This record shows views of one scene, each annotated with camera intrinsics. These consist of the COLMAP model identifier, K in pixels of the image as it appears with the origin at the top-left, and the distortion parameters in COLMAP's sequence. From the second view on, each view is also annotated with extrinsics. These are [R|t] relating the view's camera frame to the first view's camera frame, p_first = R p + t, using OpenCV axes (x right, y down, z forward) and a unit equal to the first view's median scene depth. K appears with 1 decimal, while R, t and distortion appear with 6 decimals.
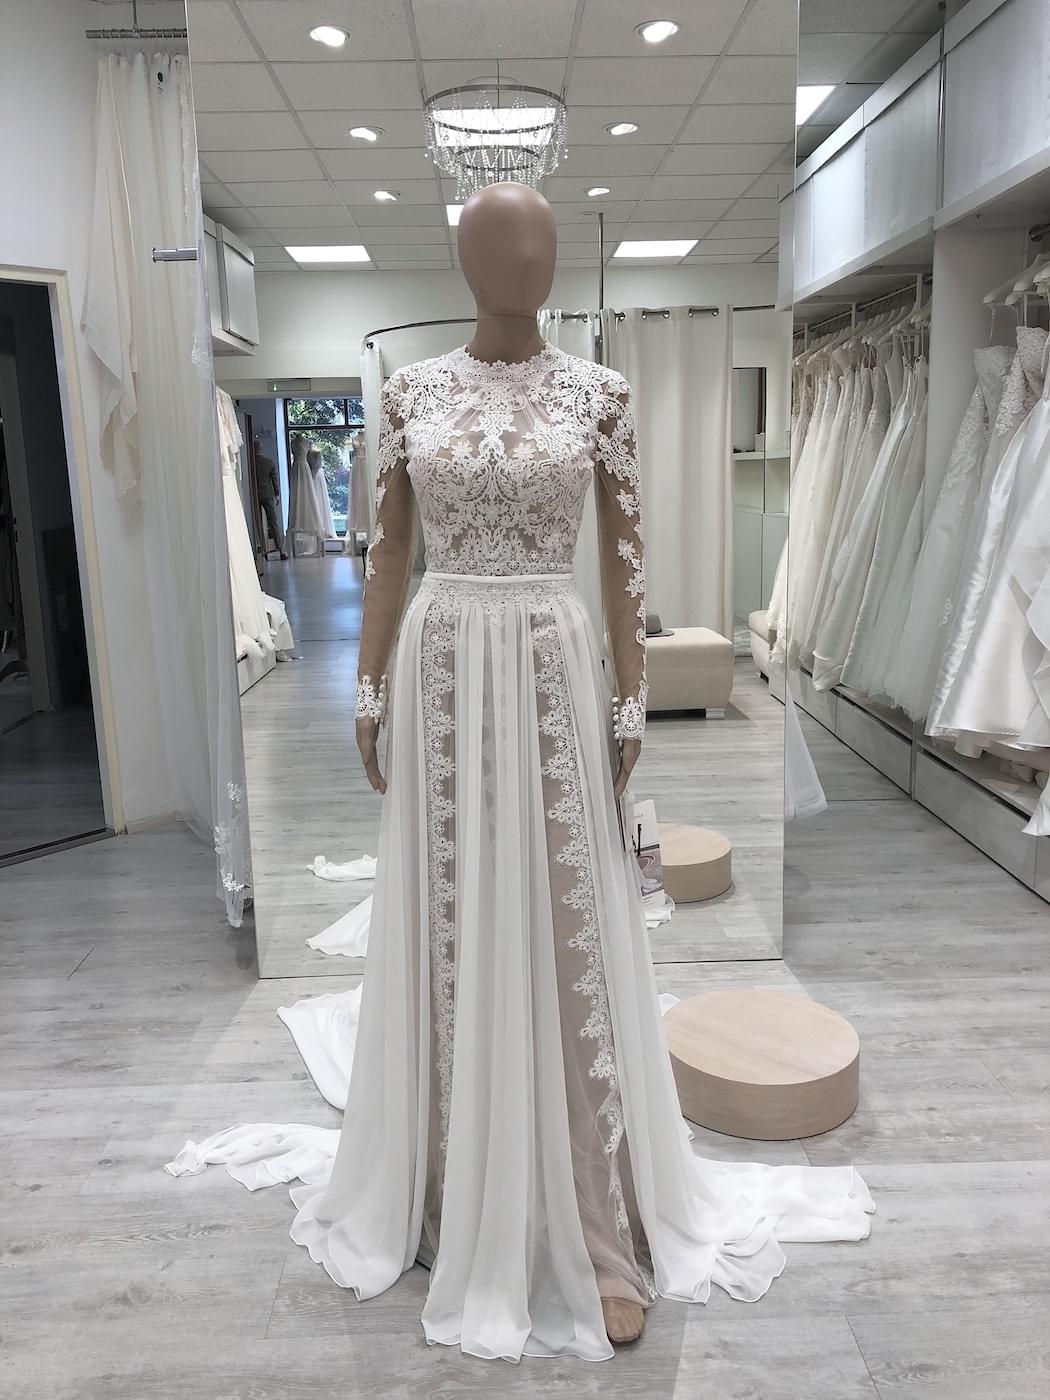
lens RADIAL K [[1132.7, 0, 522.8], [0, 1132.7, 702.8], [0, 0, 1]] dist [0.038099, -0.019442]
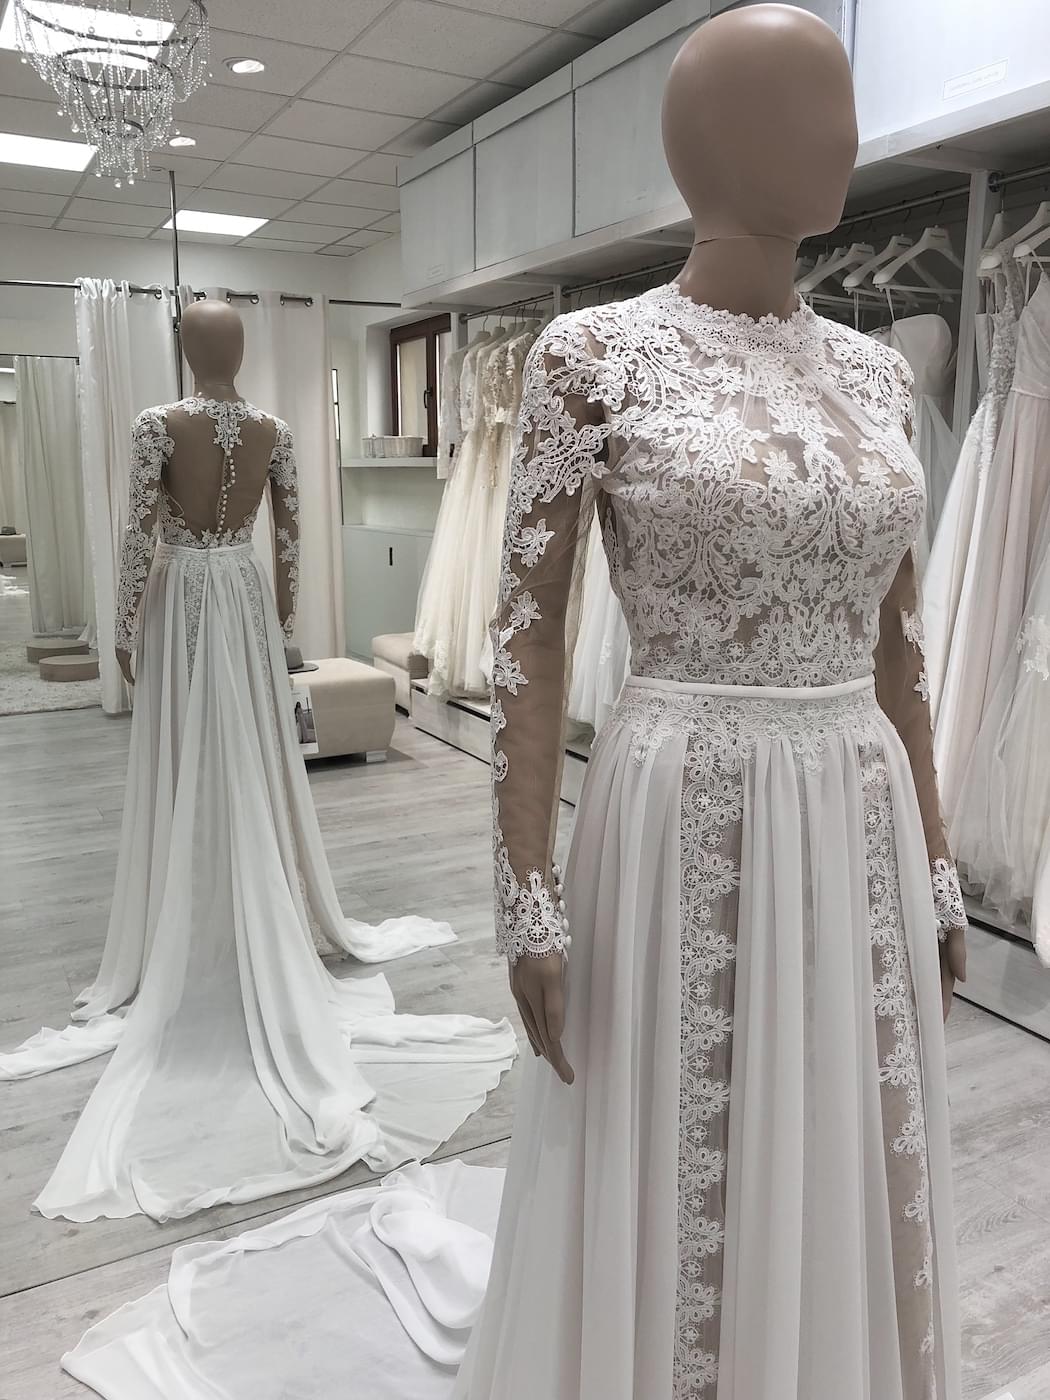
lens RADIAL K [[1132.7, 0, 526.2], [0, 1132.7, 693.8], [0, 0, 1]] dist [0.038099, -0.019442]
pose [[0.890140, -0.066358, 0.450829, -0.403181], [0.071651, 0.997415, 0.005338, -0.118722], [-0.450018, 0.027551, 0.892594, 0.539454]]
